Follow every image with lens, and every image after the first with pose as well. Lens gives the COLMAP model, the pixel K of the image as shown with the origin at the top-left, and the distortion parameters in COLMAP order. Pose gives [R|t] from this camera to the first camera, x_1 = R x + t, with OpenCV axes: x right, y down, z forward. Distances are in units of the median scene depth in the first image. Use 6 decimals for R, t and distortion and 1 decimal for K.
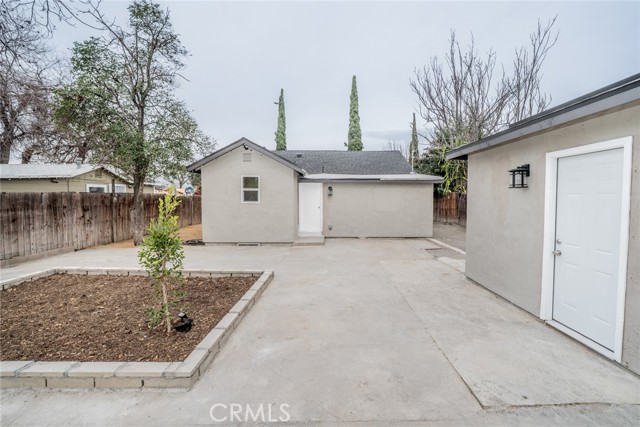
lens RADIAL K [[251.9, 0, 338.3], [0, 251.9, 208.4], [0, 0, 1]] dist [-0.002204, 0.000900]
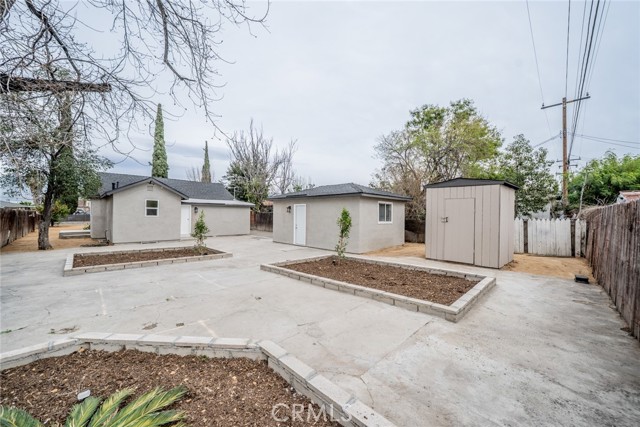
lens RADIAL K [[248.7, 0, 320.0], [0, 248.7, 215.0], [0, 0, 1]] dist [-0.000683, -0.000030]
pose [[0.705605, 0.011076, 0.708518, -0.629259], [0.016893, 0.999331, -0.032446, 0.033612], [-0.708404, 0.034863, 0.704946, -0.774139]]
